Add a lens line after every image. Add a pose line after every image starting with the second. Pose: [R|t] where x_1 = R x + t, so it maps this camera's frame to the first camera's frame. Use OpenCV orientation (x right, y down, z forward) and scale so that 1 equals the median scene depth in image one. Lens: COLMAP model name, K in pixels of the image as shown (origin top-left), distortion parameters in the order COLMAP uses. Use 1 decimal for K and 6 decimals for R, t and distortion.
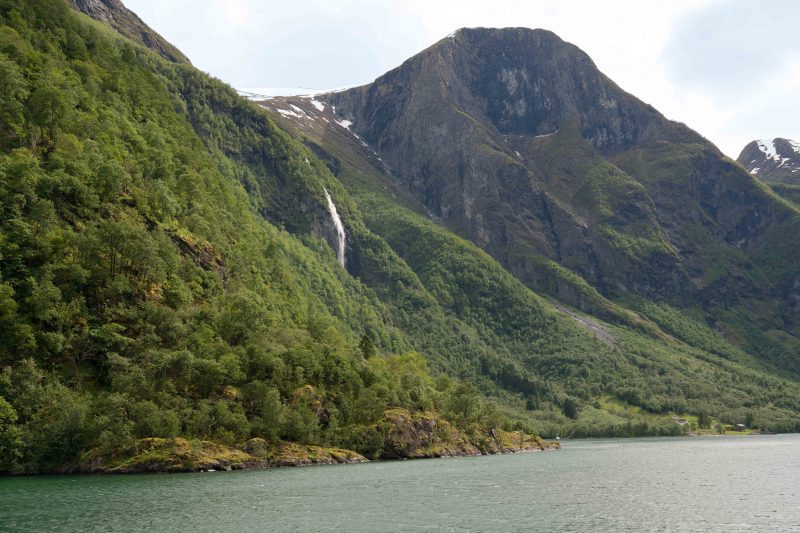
lens RADIAL K [[980.9, 0, 400.0], [0, 980.9, 266.5], [0, 0, 1]] dist [0.033656, 0.013737]
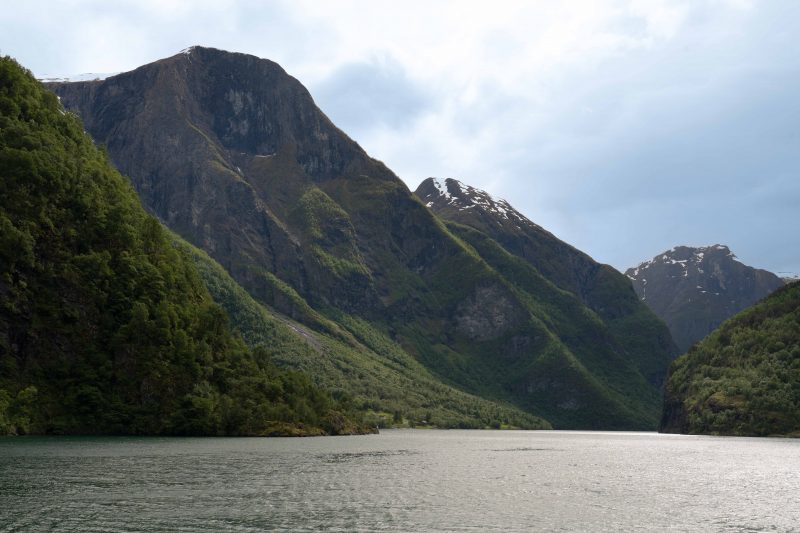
lens RADIAL K [[980.9, 0, 400.0], [0, 980.9, 266.5], [0, 0, 1]] dist [0.033656, 0.013737]
pose [[0.937046, 0.093097, 0.336569, -0.083770], [-0.096828, 0.995285, -0.005720, -0.019895], [-0.335514, -0.027229, 0.941642, -0.124668]]
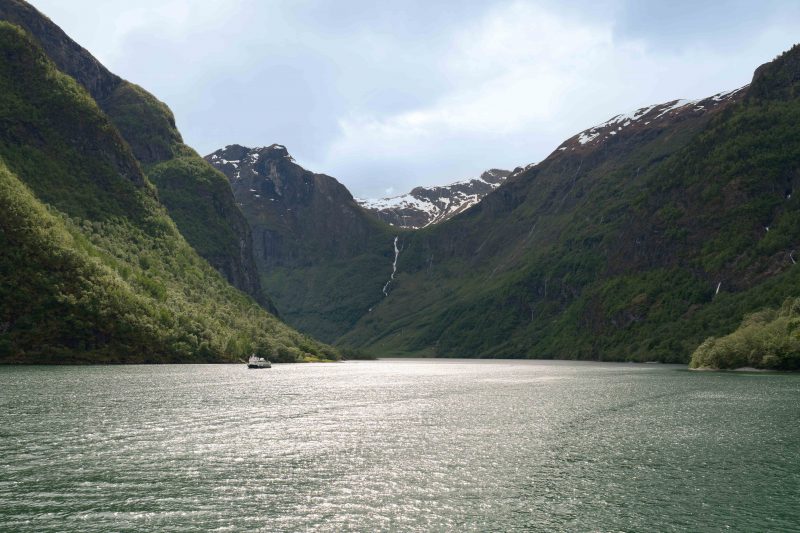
lens RADIAL K [[980.9, 0, 400.0], [0, 980.9, 266.5], [0, 0, 1]] dist [0.033656, 0.013737]
pose [[0.686263, 0.095080, 0.721112, 0.255707], [-0.148182, 0.988903, 0.010632, 0.058293], [-0.712099, -0.114152, 0.692737, 0.371937]]
